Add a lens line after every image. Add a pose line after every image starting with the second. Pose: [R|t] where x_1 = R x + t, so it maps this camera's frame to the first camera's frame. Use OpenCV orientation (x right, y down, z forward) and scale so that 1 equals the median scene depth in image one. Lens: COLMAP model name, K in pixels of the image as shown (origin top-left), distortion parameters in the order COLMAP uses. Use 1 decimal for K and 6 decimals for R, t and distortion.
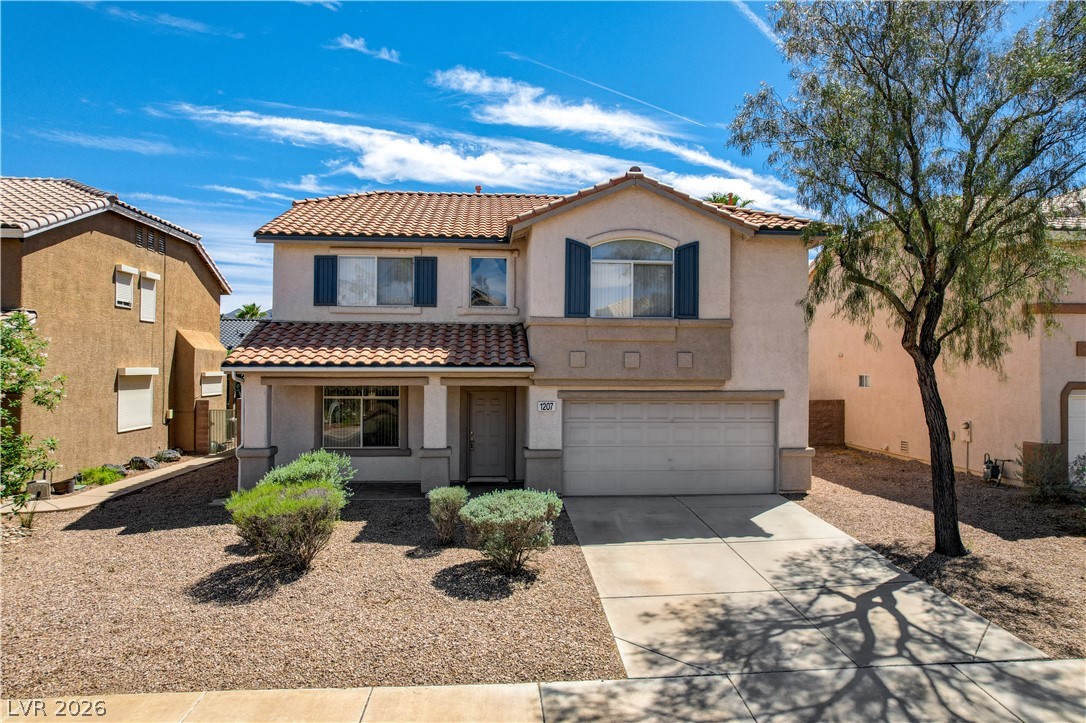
lens RADIAL K [[693.0, 0, 543.1], [0, 693.0, 364.1], [0, 0, 1]] dist [-0.076737, 0.069907]
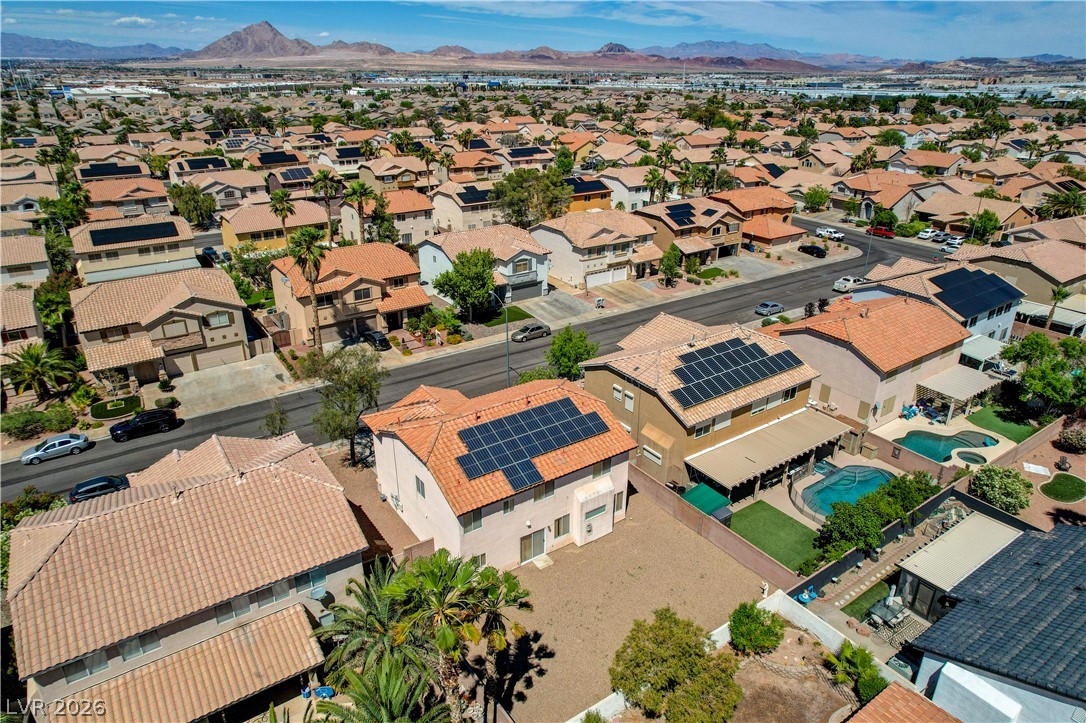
lens RADIAL K [[693.0, 0, 542.8], [0, 693.0, 361.1], [0, 0, 1]] dist [-0.076737, 0.069907]
pose [[-0.865906, 0.196464, -0.460008, 1.654196], [-0.005006, 0.916188, 0.400717, -2.514461], [0.500181, 0.349286, -0.792350, 5.648597]]
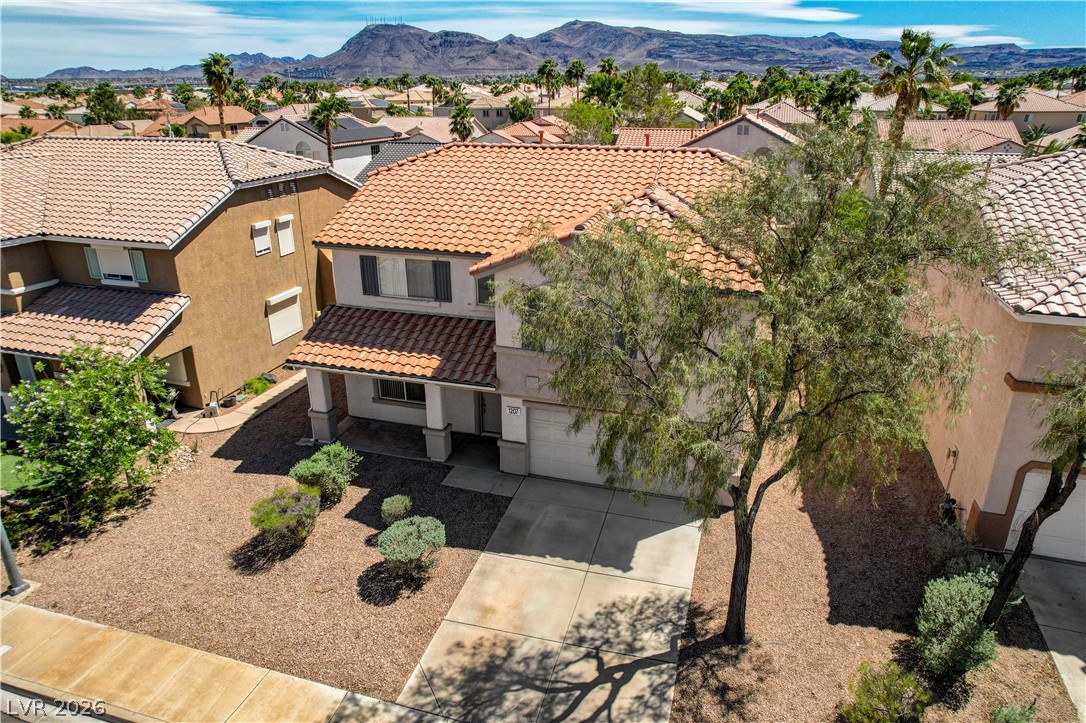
lens RADIAL K [[693.0, 0, 546.2], [0, 693.0, 359.3], [0, 0, 1]] dist [-0.076737, 0.069907]
pose [[0.931462, 0.126320, -0.341207, 0.702222], [0.006591, 0.931784, 0.362952, -0.706567], [0.363779, -0.340325, 0.867089, -0.033251]]
